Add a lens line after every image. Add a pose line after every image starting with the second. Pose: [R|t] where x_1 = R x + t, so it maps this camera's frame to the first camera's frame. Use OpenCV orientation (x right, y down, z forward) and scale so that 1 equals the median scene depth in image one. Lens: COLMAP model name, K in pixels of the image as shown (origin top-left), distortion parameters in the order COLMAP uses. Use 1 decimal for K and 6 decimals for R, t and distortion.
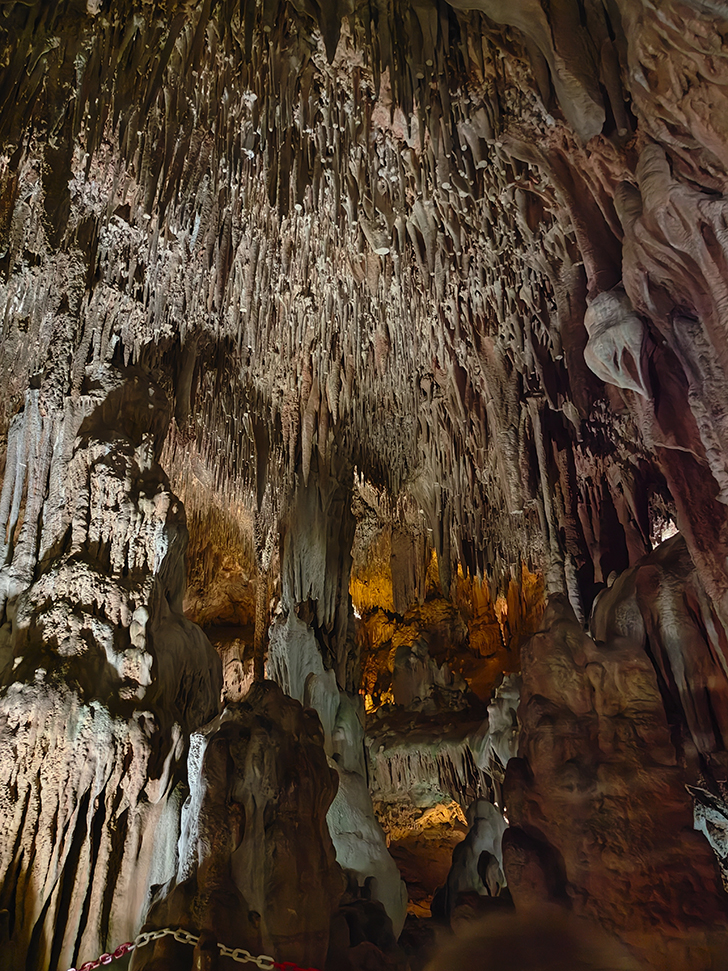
lens RADIAL K [[725.8, 0, 364.0], [0, 725.8, 485.5], [0, 0, 1]] dist [0.032143, -0.023373]
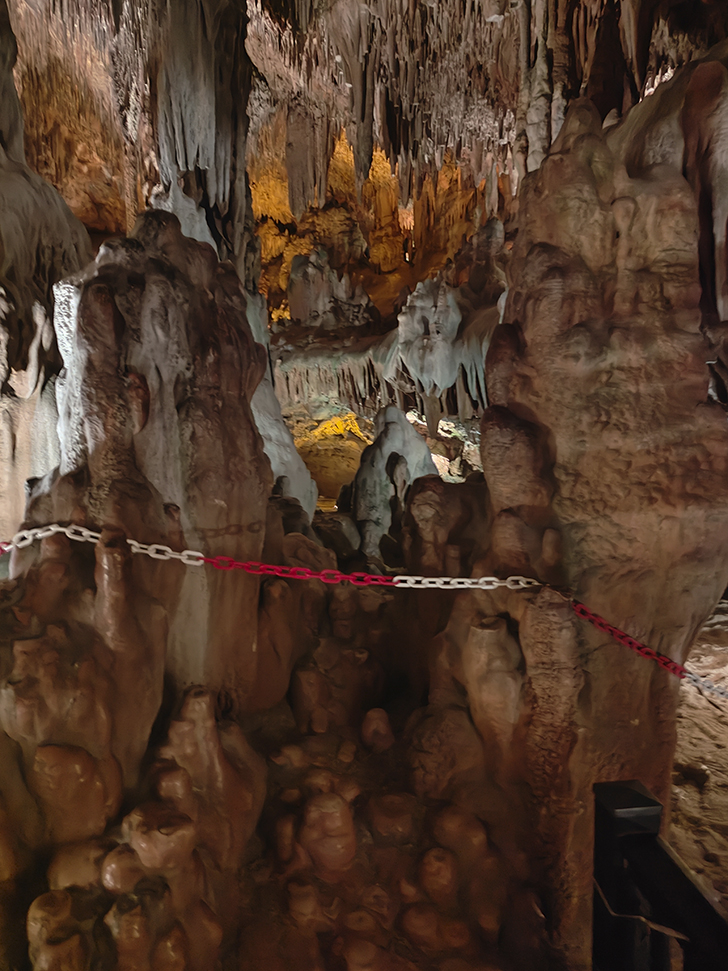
lens RADIAL K [[739.2, 0, 364.0], [0, 739.2, 485.5], [0, 0, 1]] dist [0.031923, -0.019628]
pose [[0.988115, -0.020987, 0.152275, -0.037386], [-0.053673, 0.881175, 0.469733, 0.102219], [-0.144039, -0.472323, 0.869577, 0.163782]]
